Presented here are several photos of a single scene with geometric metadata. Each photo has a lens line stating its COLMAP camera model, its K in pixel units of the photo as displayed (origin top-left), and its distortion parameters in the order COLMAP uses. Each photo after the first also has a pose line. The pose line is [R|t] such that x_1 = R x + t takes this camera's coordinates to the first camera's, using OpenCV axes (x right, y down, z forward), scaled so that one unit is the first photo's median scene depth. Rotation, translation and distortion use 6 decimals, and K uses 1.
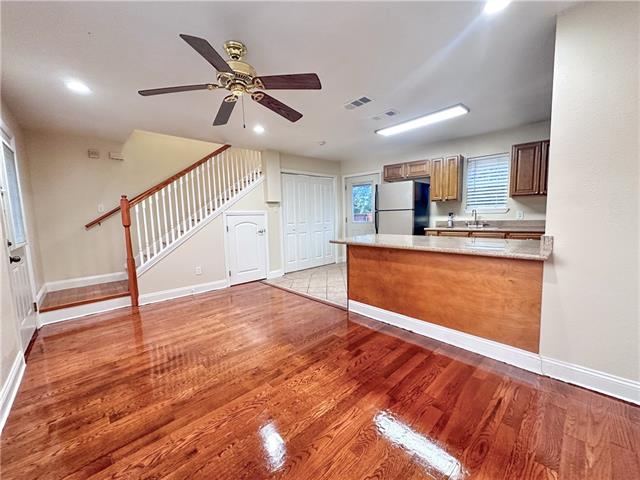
lens RADIAL K [[254.2, 0, 320.0], [0, 254.2, 240.0], [0, 0, 1]] dist [-0.001258, -0.000152]
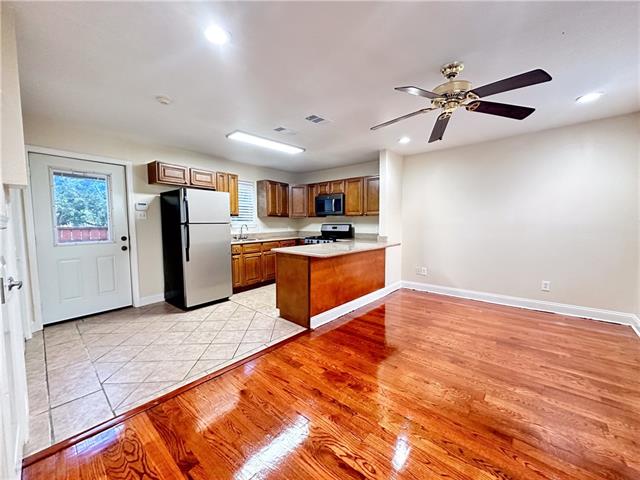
lens RADIAL K [[254.2, 0, 320.0], [0, 254.2, 240.0], [0, 0, 1]] dist [-0.001258, -0.000152]
pose [[-0.092004, -0.039486, 0.994975, -0.993322], [0.109414, 0.992762, 0.049515, -0.113643], [-0.989729, 0.113420, -0.087018, 1.251277]]
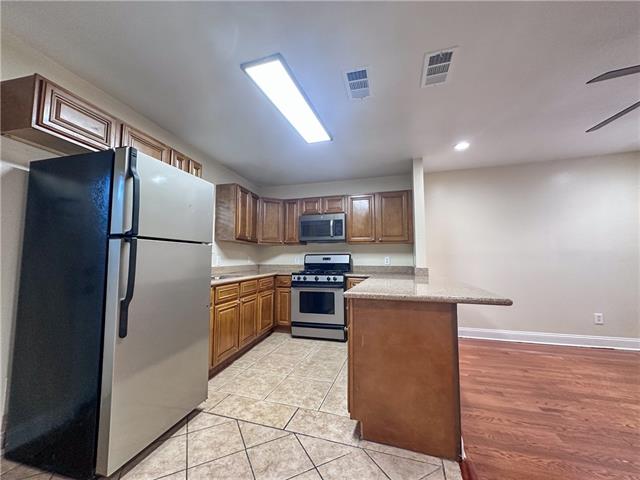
lens RADIAL K [[254.2, 0, 320.0], [0, 254.2, 240.0], [0, 0, 1]] dist [-0.001258, -0.000152]
pose [[-0.489467, 0.097242, 0.866583, -0.227087], [0.104857, 0.993116, -0.052215, -0.135033], [-0.865695, 0.065310, -0.496294, 1.744110]]
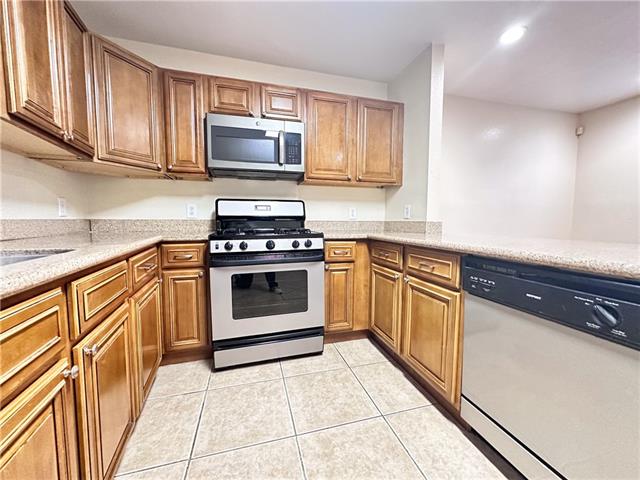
lens RADIAL K [[254.2, 0, 320.0], [0, 254.2, 240.0], [0, 0, 1]] dist [-0.001258, -0.000152]
pose [[-0.887622, -0.005091, 0.460544, 0.567682], [0.072816, 0.985812, 0.151238, -0.105966], [-0.454780, 0.167777, -0.874658, 1.609286]]
